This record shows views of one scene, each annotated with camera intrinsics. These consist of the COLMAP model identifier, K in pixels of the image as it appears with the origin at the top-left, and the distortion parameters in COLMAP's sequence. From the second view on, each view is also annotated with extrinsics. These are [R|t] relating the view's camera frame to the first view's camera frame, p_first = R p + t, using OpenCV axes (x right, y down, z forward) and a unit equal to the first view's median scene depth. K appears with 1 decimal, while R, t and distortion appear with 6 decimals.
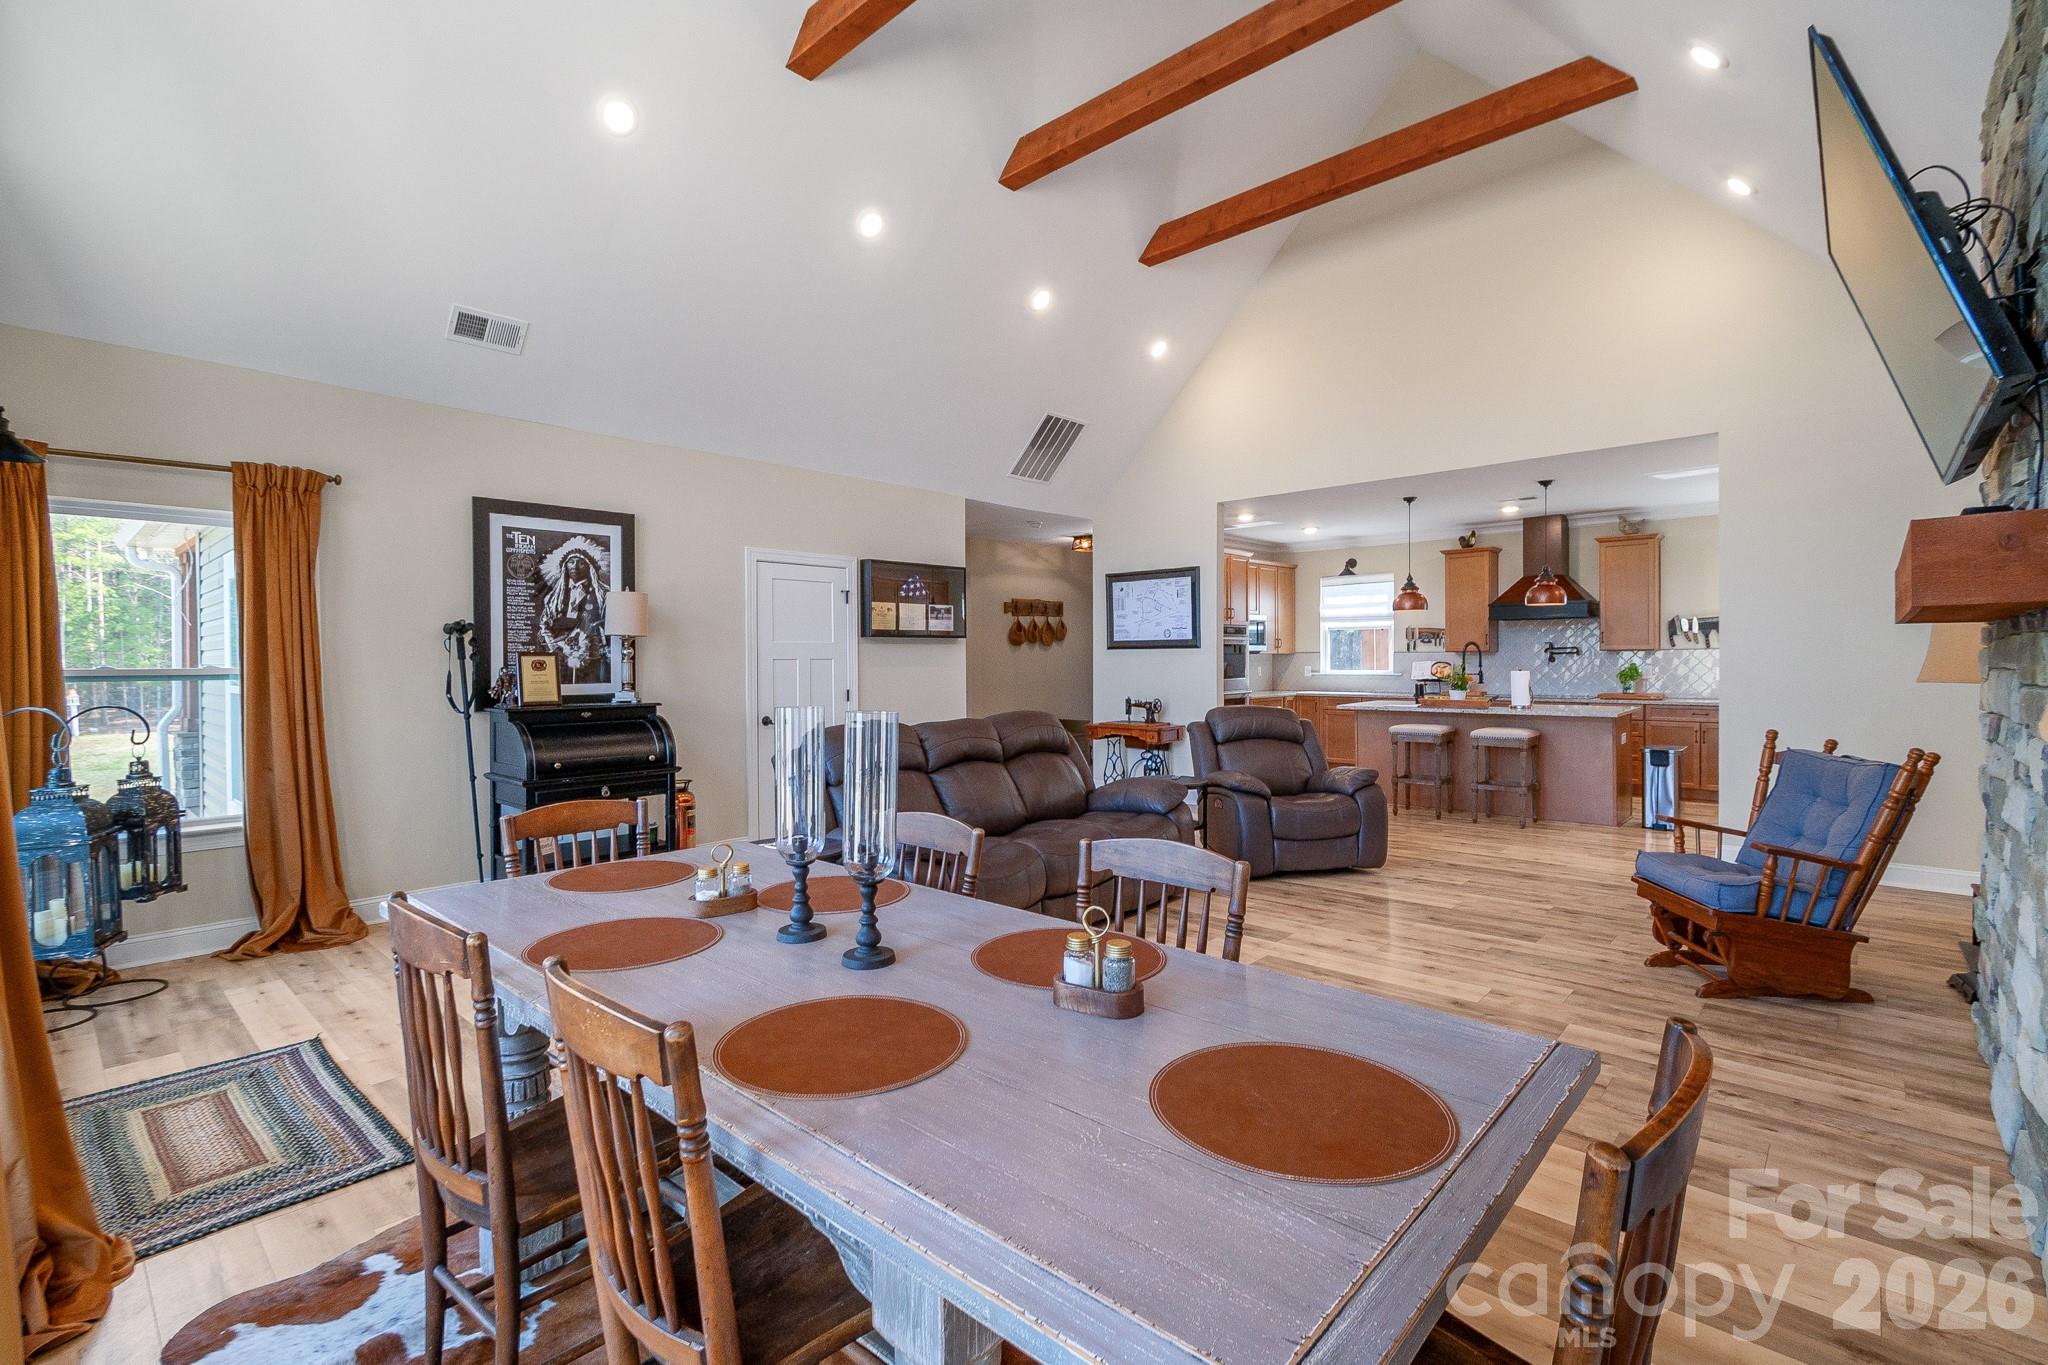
lens RADIAL K [[919.3, 0, 1025.7], [0, 919.3, 668.9], [0, 0, 1]] dist [0.003302, -0.000097]
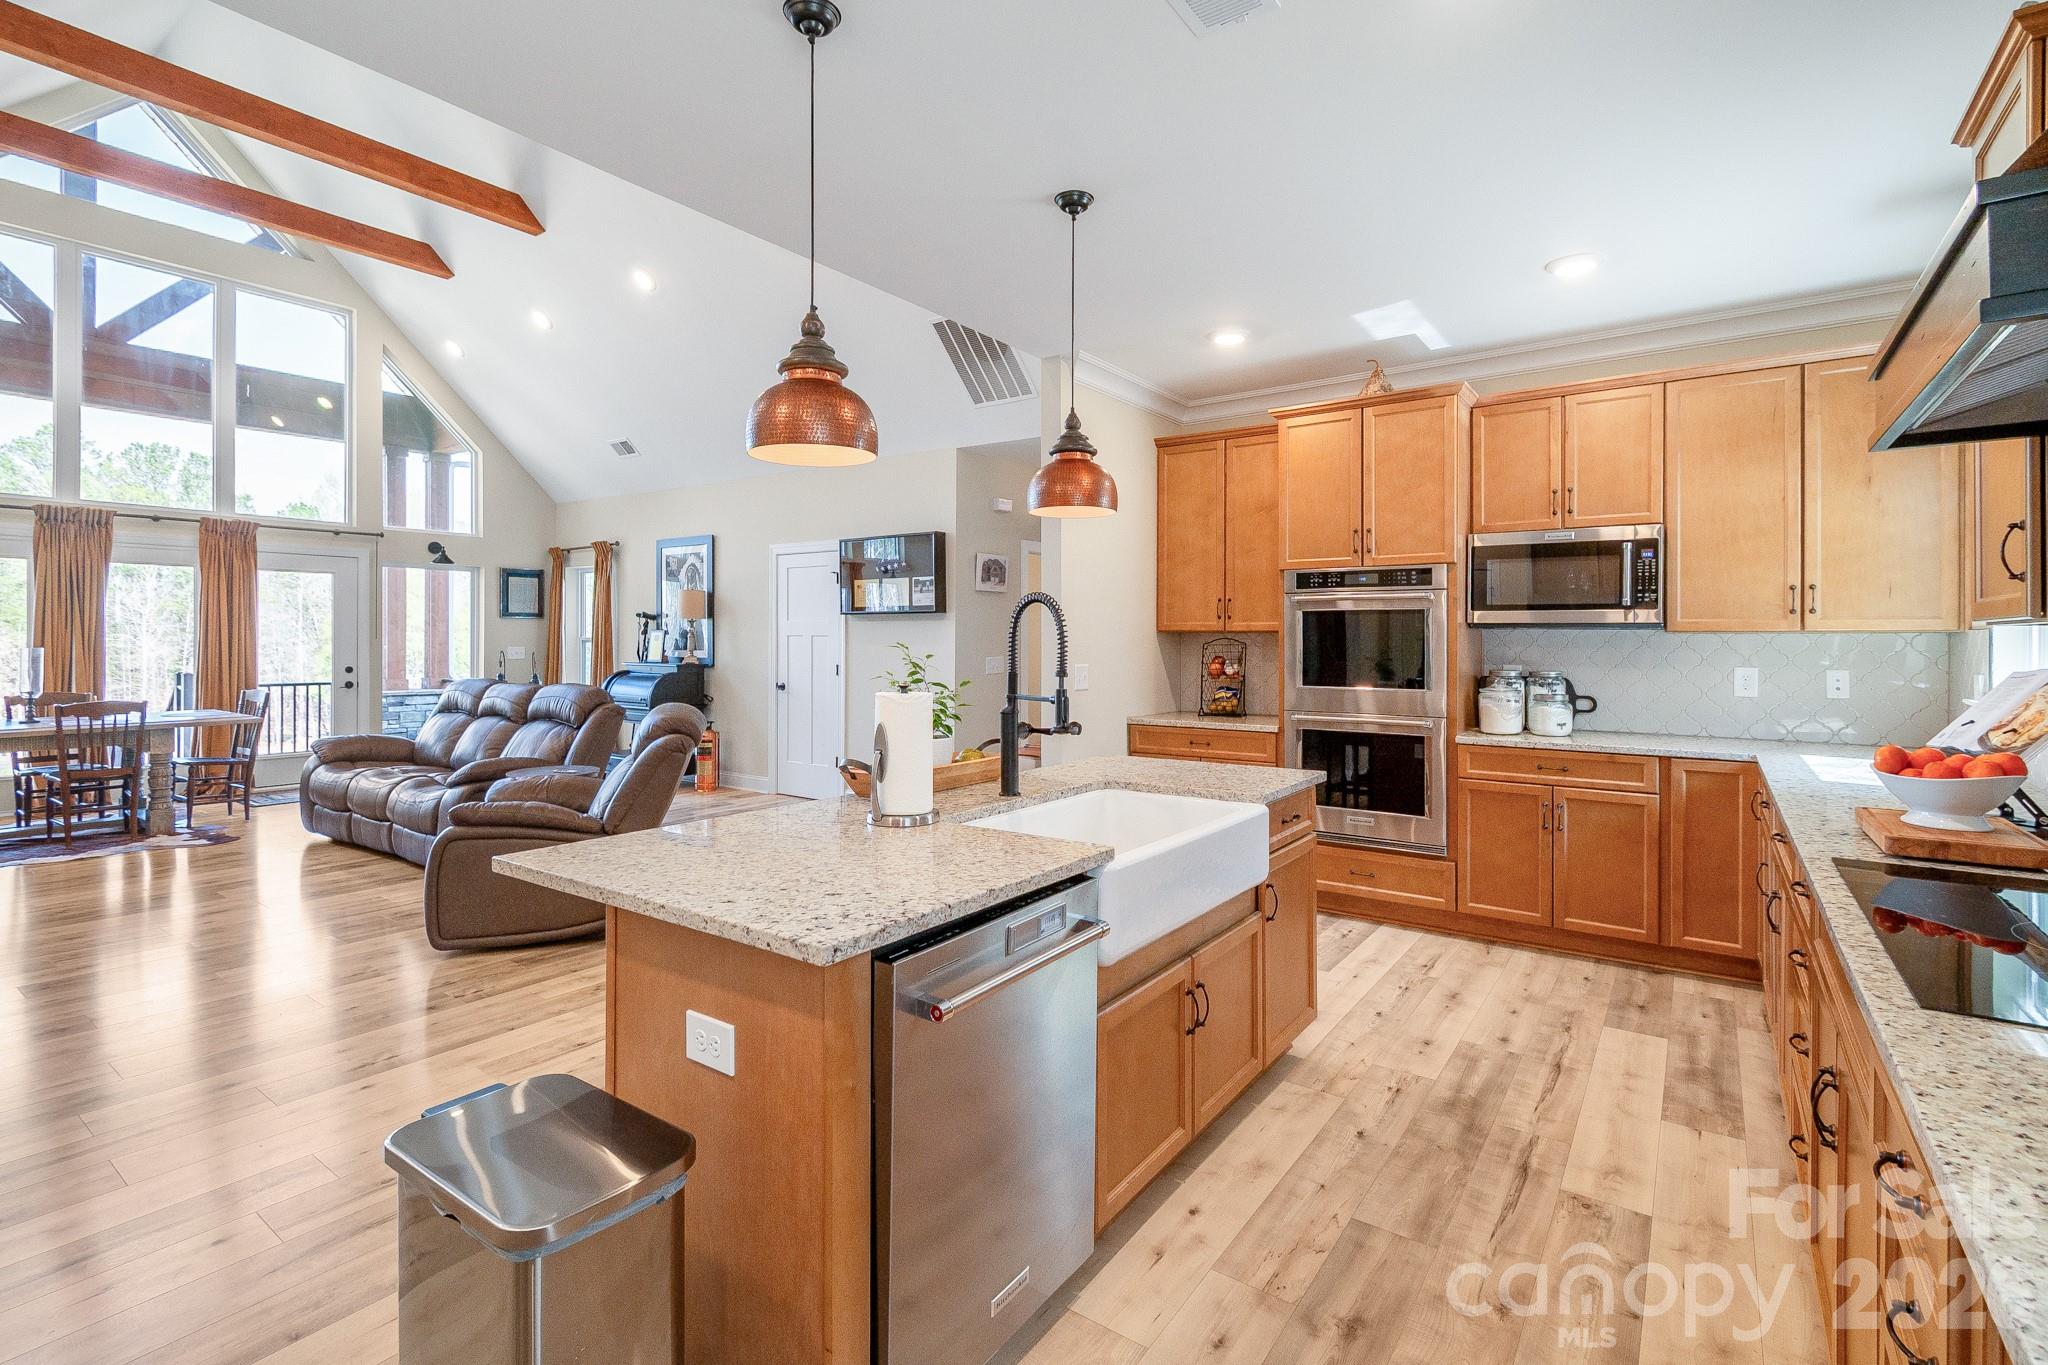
lens RADIAL K [[930.1, 0, 1028.9], [0, 930.1, 642.5], [0, 0, 1]] dist [0.002966, 0.000428]
pose [[0.121532, 0.012850, -0.992504, 0.833327], [-0.016225, 0.999808, 0.010958, -0.017174], [0.992455, 0.014772, 0.121717, 1.010028]]
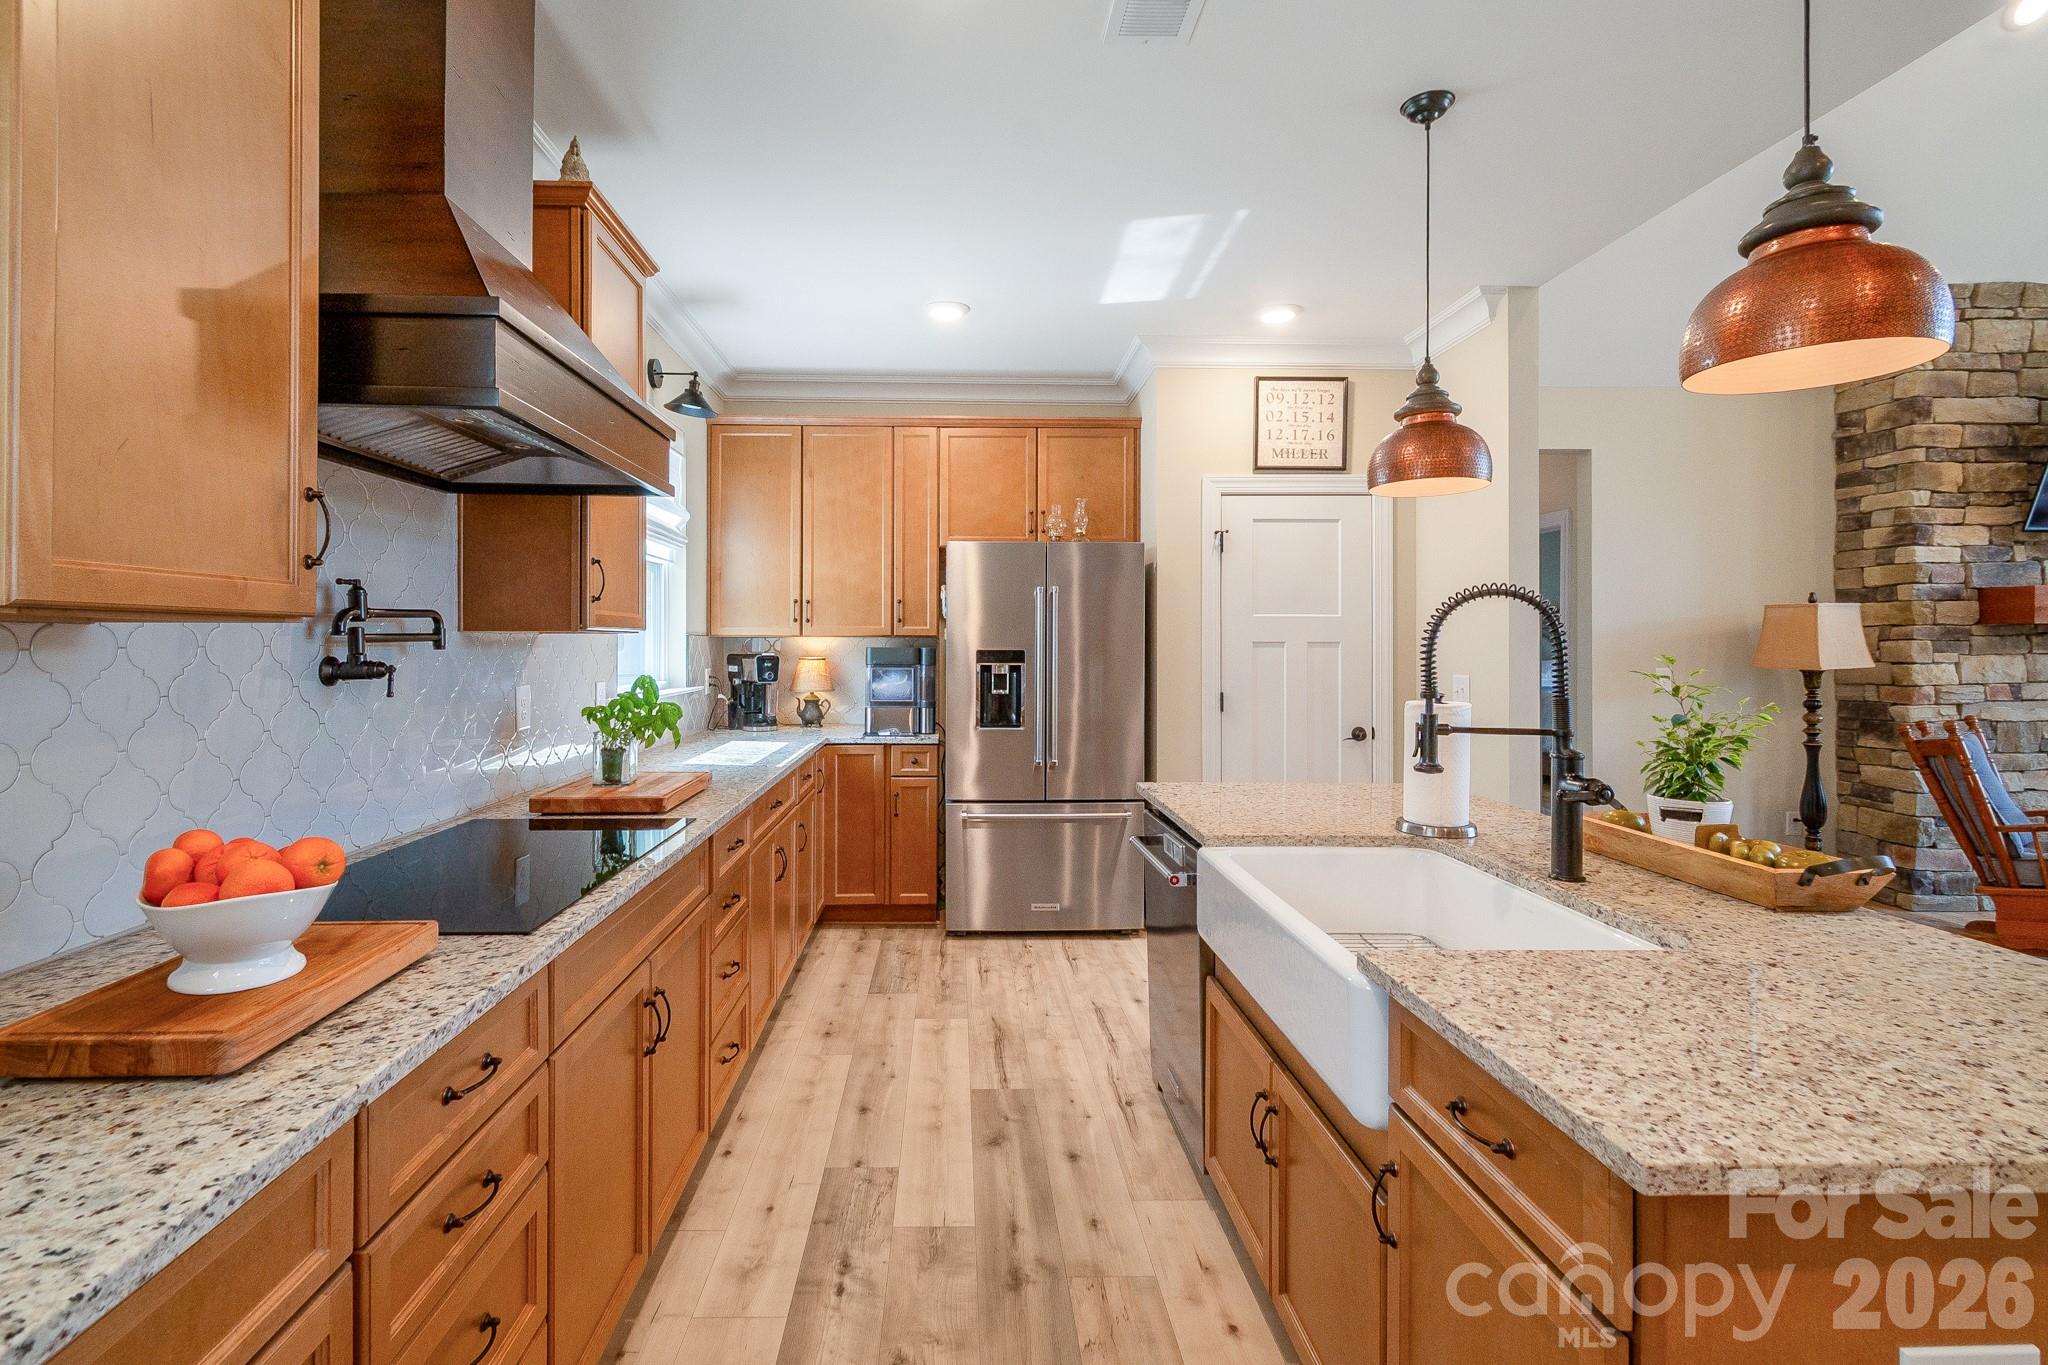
lens RADIAL K [[938.8, 0, 981.1], [0, 938.8, 642.9], [0, 0, 1]] dist [0.004069, -0.001090]
pose [[-0.688968, 0.008233, 0.724745, 0.424381], [0.013187, 0.999912, 0.001177, -0.017251], [-0.724672, 0.010368, -0.689016, 1.309706]]
